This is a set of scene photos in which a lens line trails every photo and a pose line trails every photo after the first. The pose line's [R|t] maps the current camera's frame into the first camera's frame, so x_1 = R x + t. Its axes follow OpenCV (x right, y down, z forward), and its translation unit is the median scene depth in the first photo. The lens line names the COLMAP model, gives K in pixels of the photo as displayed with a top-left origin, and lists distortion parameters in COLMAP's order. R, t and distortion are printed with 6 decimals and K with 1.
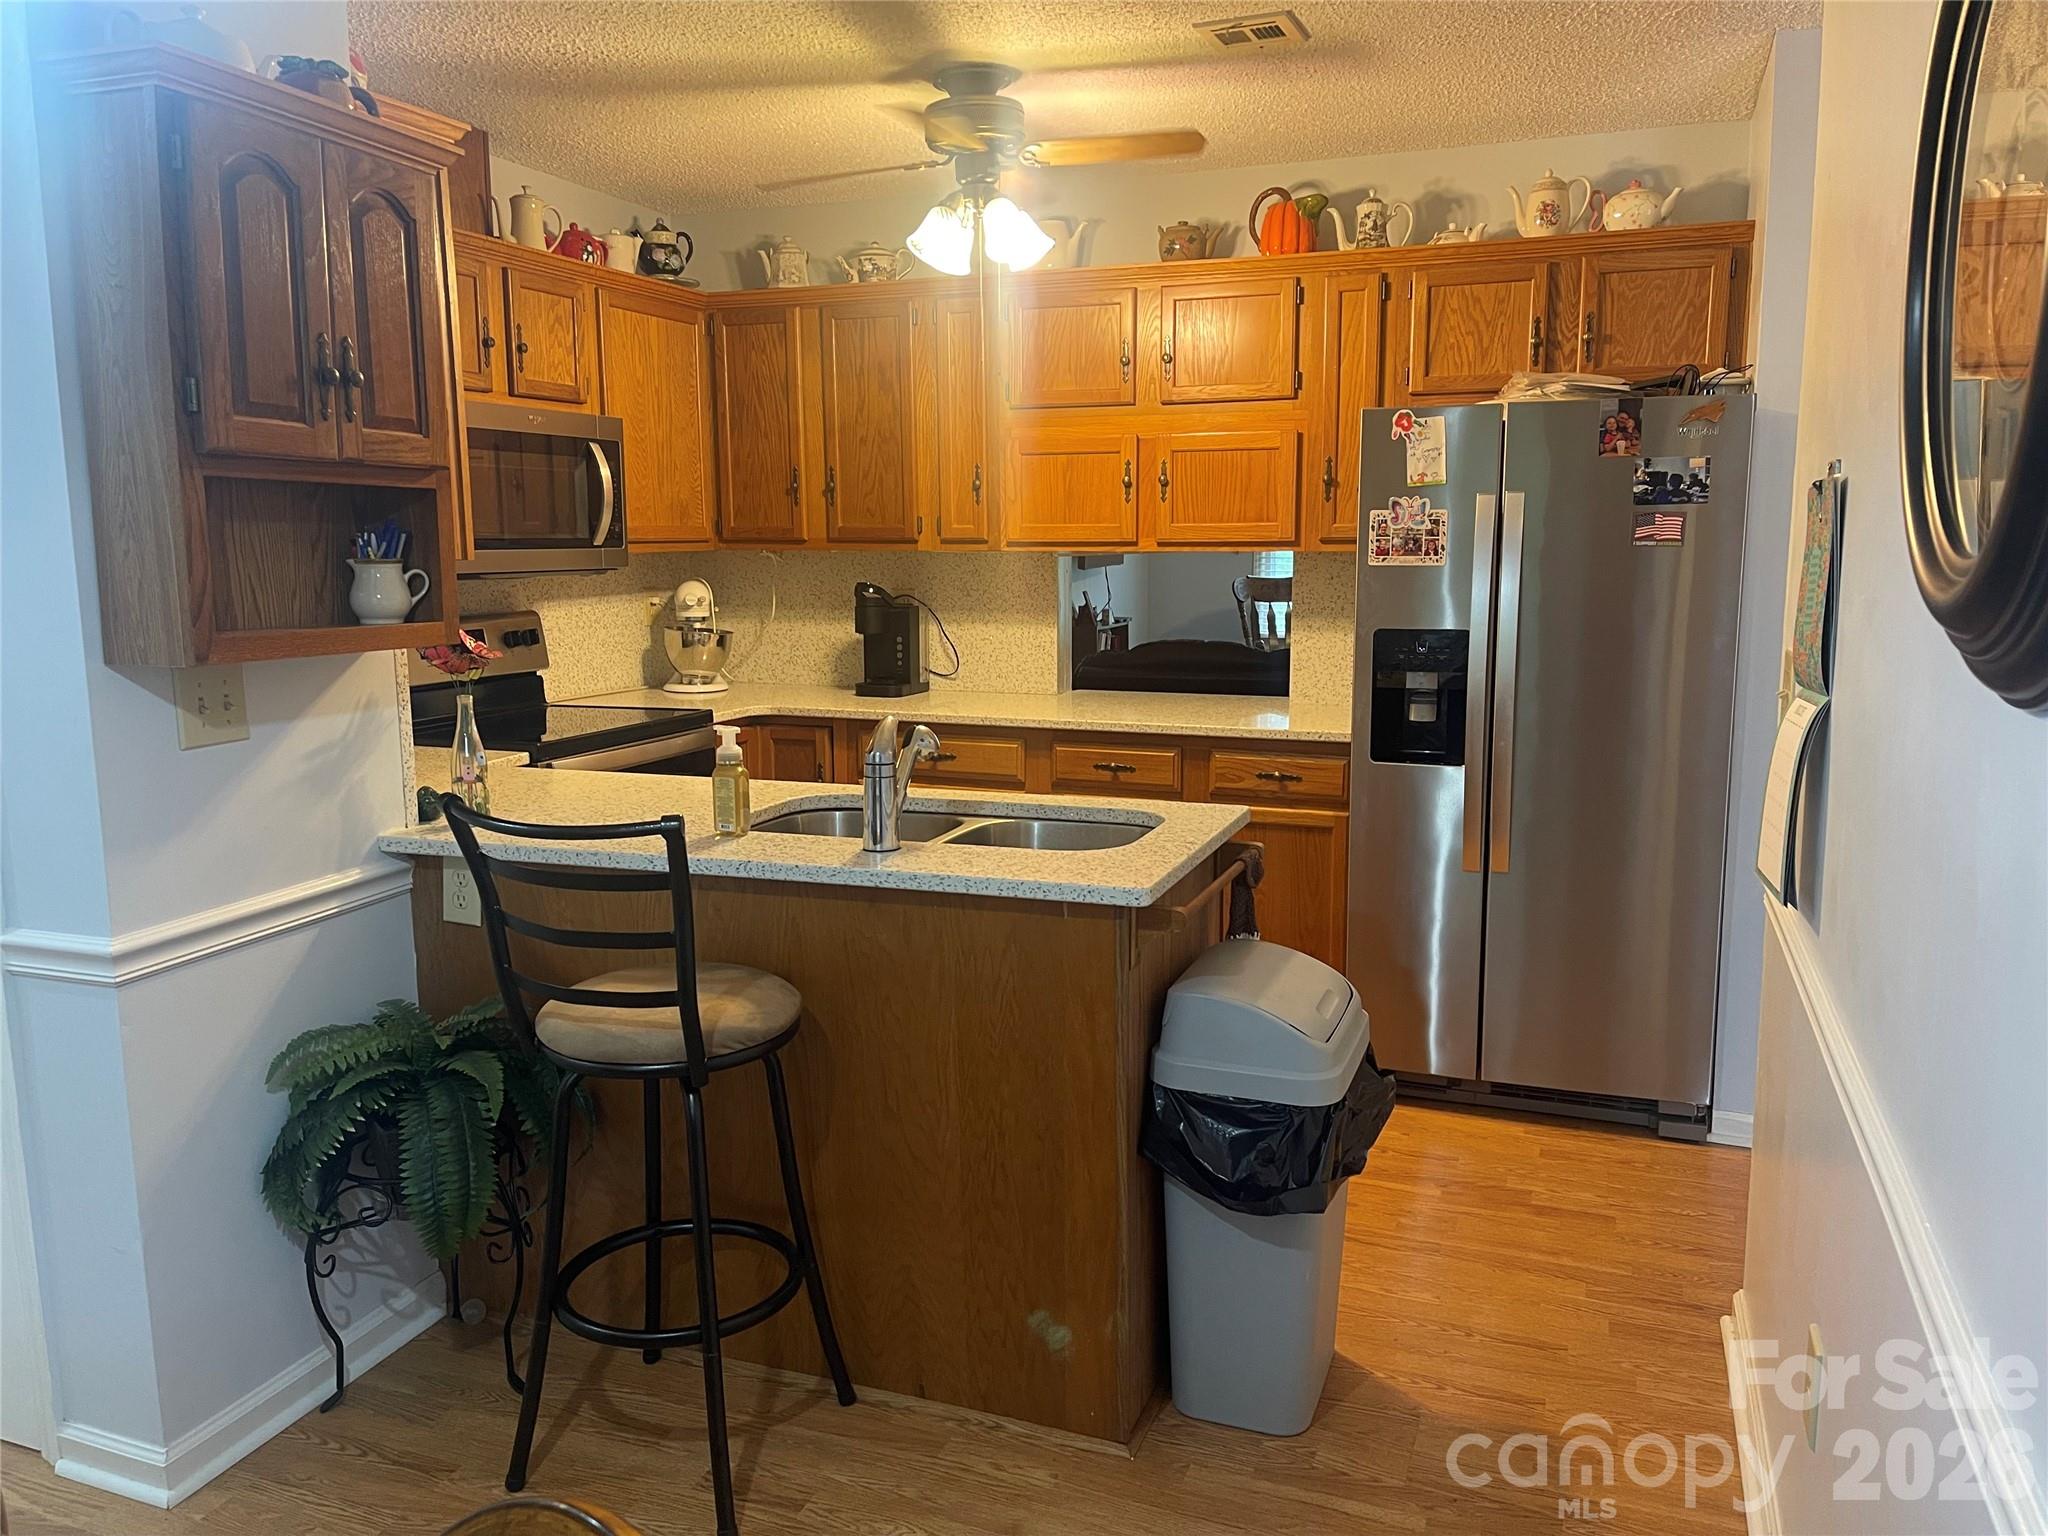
lens RADIAL K [[1547.2, 0, 1024.0], [0, 1547.2, 768.0], [0, 0, 1]] dist [0.073046, -0.094614]
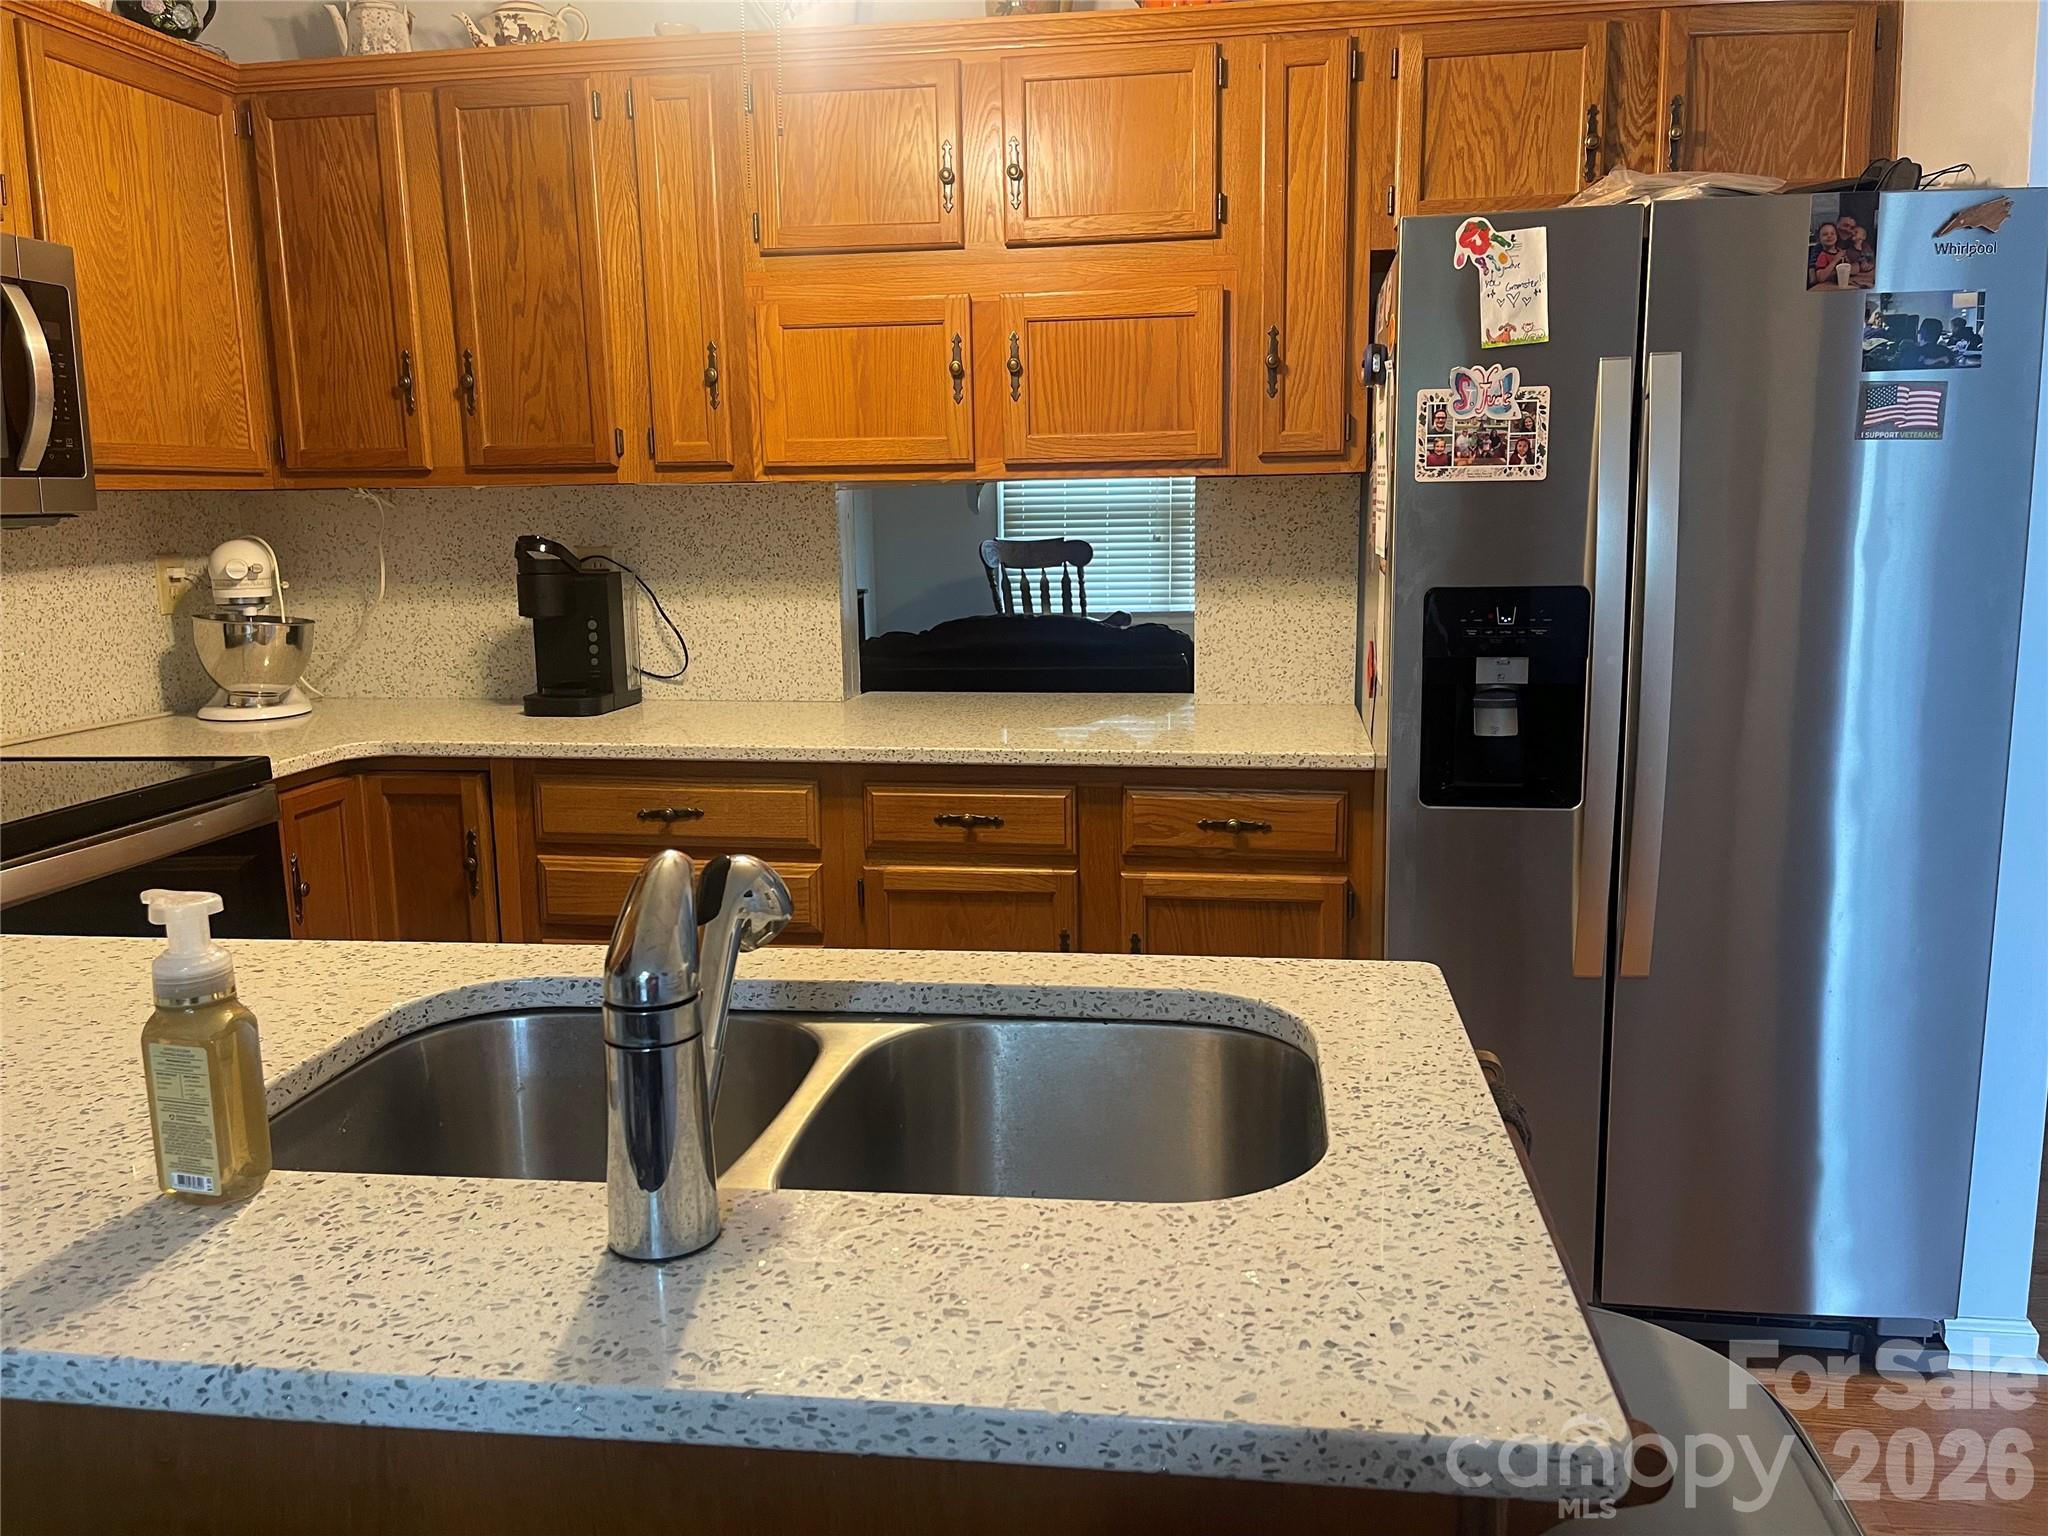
lens RADIAL K [[1609.1, 0, 1047.9], [0, 1609.1, 762.3], [0, 0, 1]] dist [0.056896, -0.065973]
pose [[0.976965, -0.046189, 0.208341, -0.041309], [0.044278, 0.998924, 0.013829, -0.029179], [-0.208755, -0.004285, 0.977959, 0.328564]]
